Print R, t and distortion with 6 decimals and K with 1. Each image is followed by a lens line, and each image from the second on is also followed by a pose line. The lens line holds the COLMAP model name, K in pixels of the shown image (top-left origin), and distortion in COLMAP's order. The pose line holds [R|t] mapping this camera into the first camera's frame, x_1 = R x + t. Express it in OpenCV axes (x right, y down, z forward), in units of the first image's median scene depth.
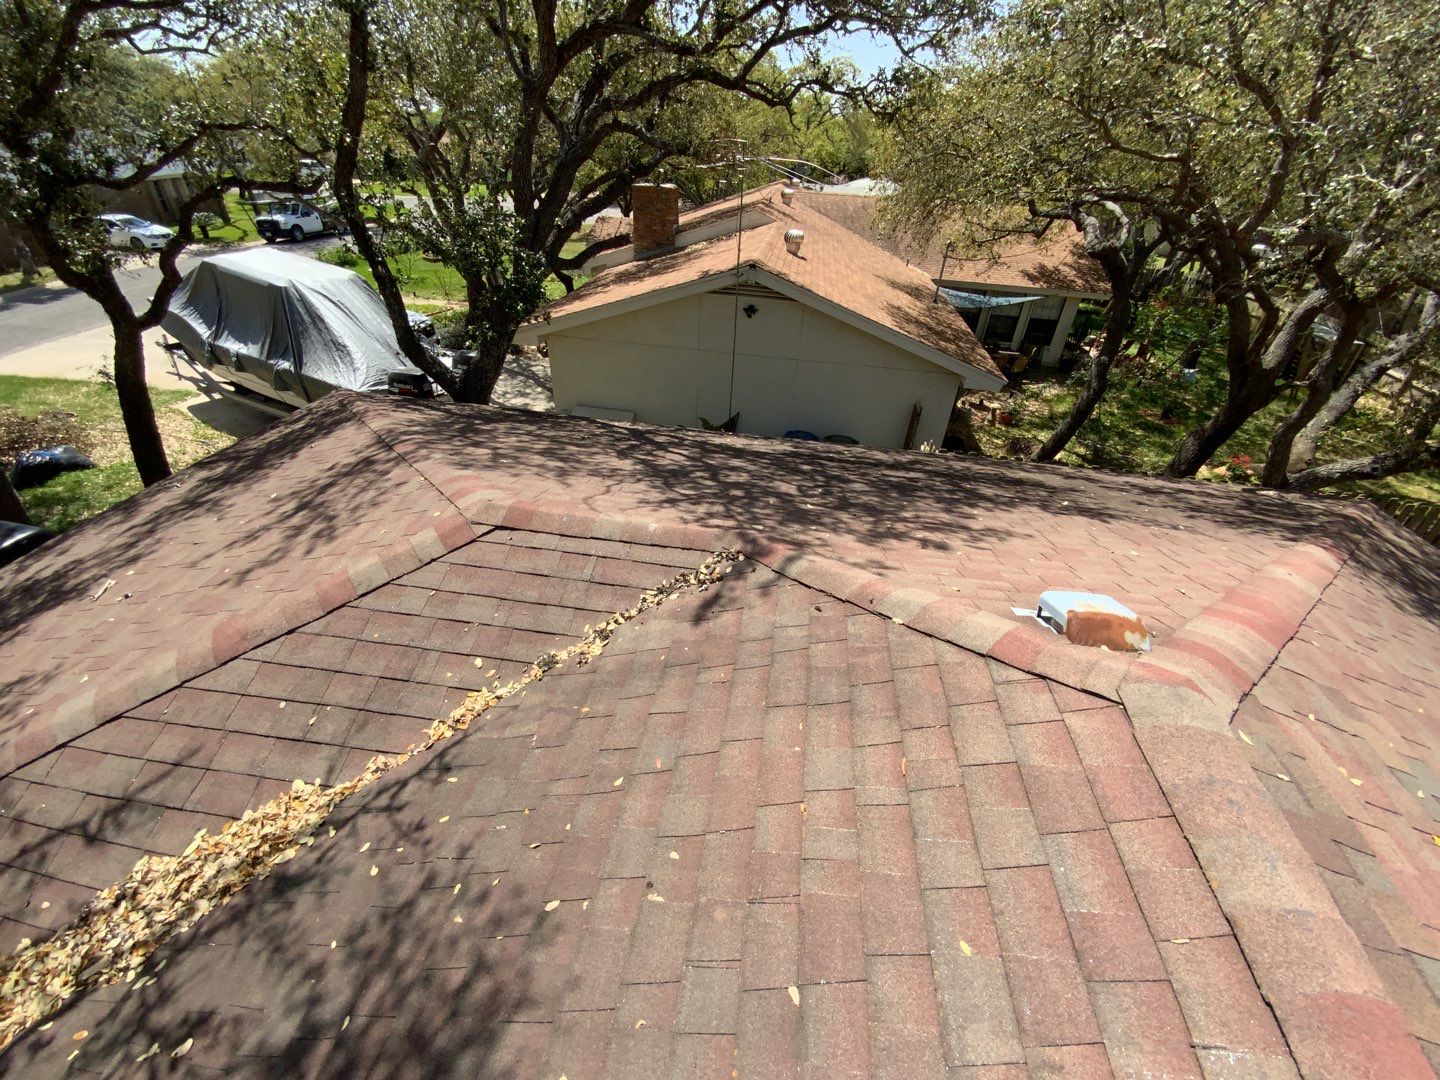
lens RADIAL K [[586.6, 0, 722.6], [0, 586.6, 540.4], [0, 0, 1]] dist [0.022930, -0.020469]
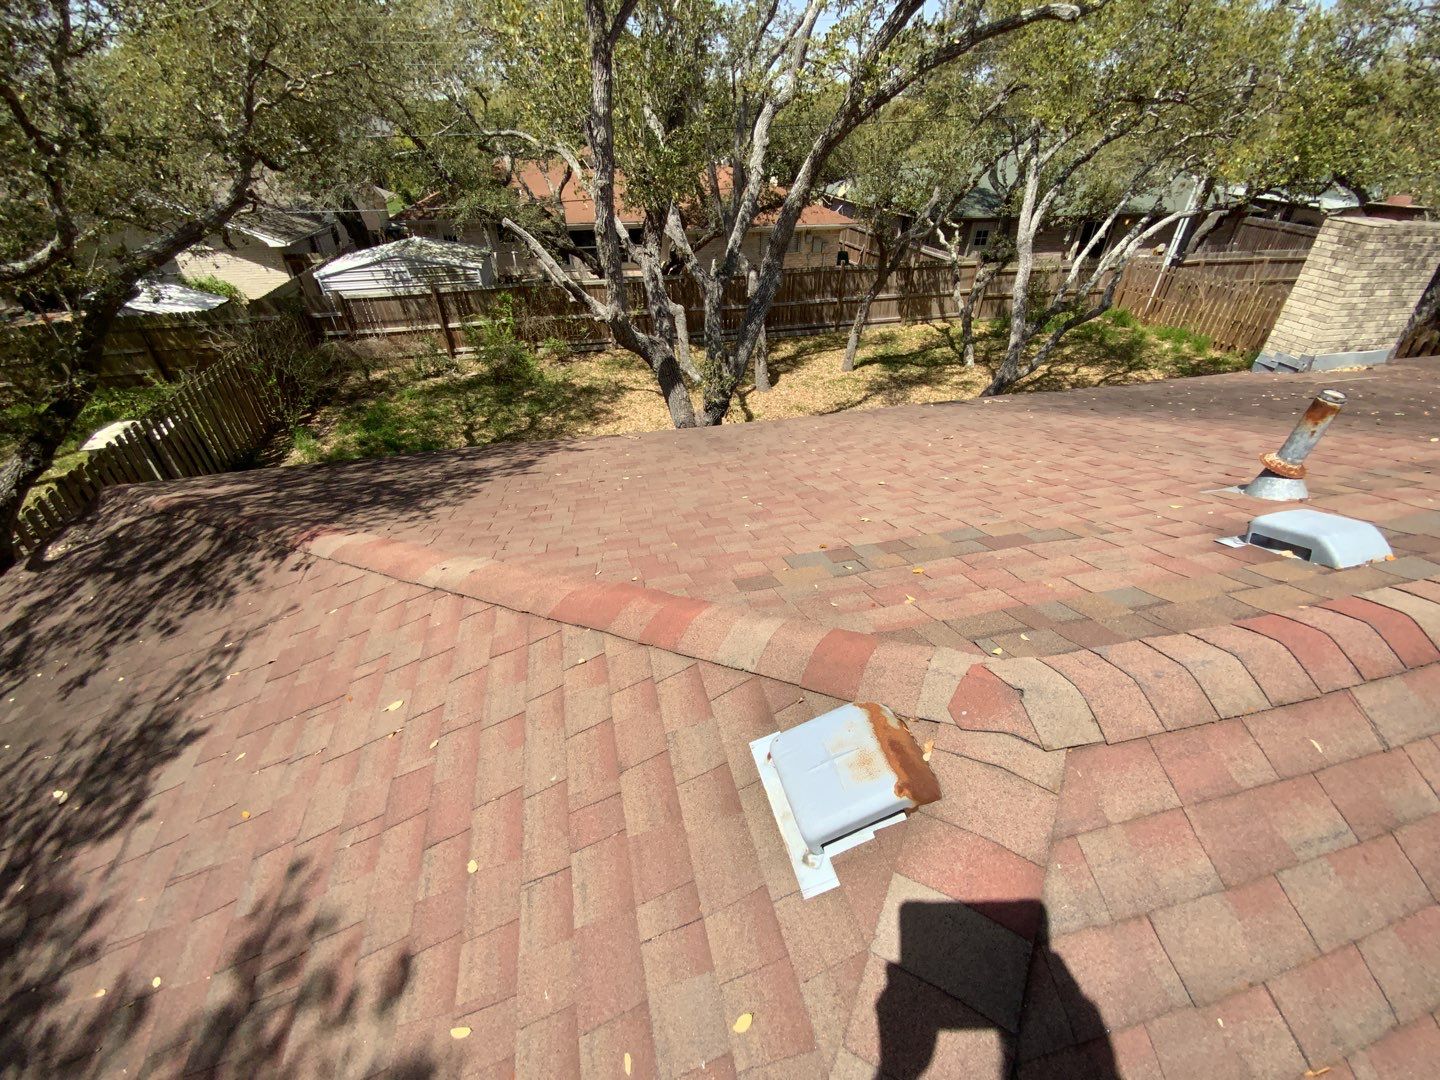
lens RADIAL K [[586.6, 0, 722.6], [0, 586.6, 540.4], [0, 0, 1]] dist [0.022930, -0.020469]
pose [[-0.360928, -0.579266, 0.730877, 0.149551], [0.512383, 0.531651, 0.674396, -0.230805], [-0.779227, 0.617898, 0.104918, 0.387913]]
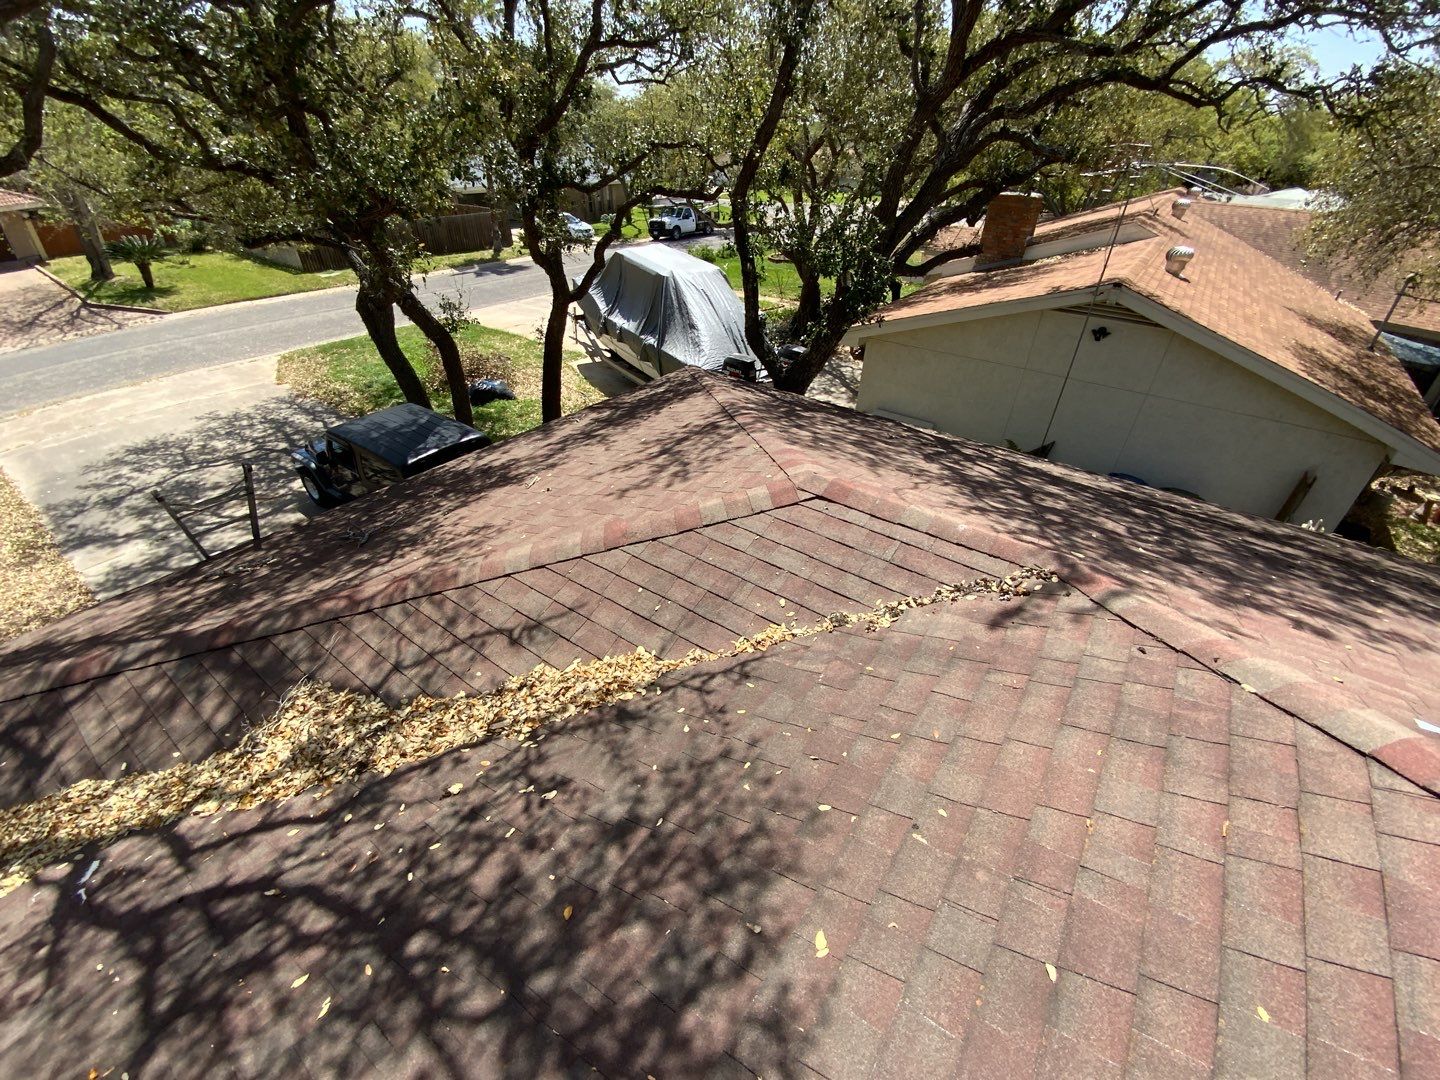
lens RADIAL K [[583.9, 0, 723.6], [0, 583.9, 540.9], [0, 0, 1]] dist [0.023665, -0.019927]
pose [[0.880471, 0.242690, -0.407274, -0.044208], [-0.245940, 0.968227, 0.045266, 0.037540], [0.405320, 0.060310, 0.912183, -0.066348]]
